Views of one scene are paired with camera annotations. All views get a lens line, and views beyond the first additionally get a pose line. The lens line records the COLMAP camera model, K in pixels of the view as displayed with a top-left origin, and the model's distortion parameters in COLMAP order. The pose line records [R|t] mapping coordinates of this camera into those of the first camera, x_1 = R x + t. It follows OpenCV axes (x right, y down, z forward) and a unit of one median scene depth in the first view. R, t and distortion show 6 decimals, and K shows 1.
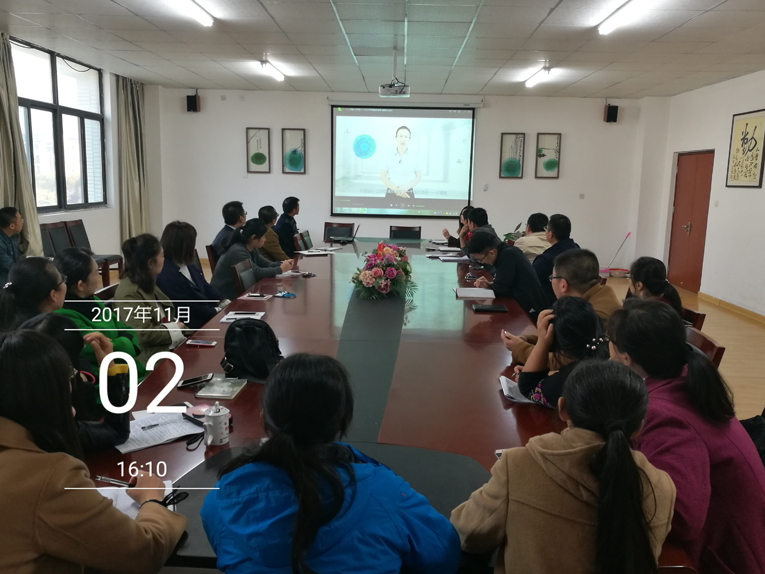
lens RADIAL K [[702.0, 0, 382.2], [0, 702.0, 303.9], [0, 0, 1]] dist [-0.002072, 0.007303]
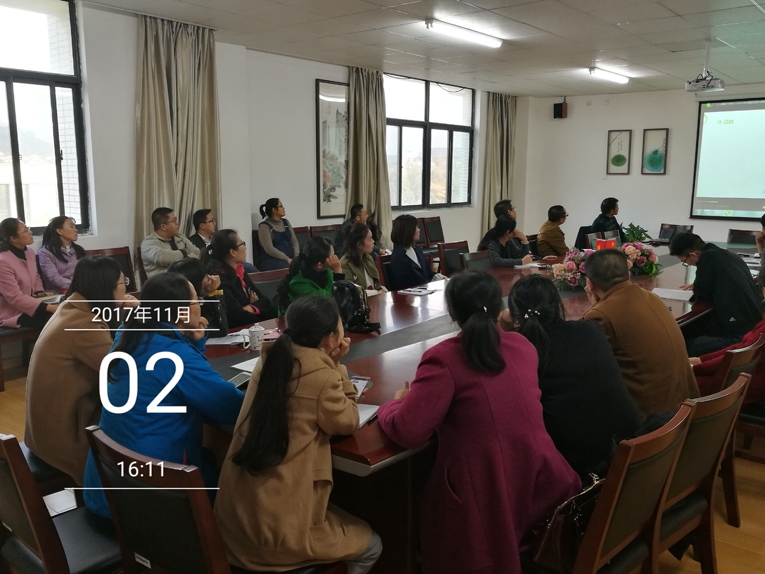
lens RADIAL K [[702.0, 0, 375.7], [0, 702.0, 295.8], [0, 0, 1]] dist [-0.002072, 0.007303]
pose [[0.792825, 0.084320, -0.603588, 0.178606], [-0.094434, 0.995418, 0.015018, 0.004948], [0.602089, 0.045093, 0.797155, -0.006932]]
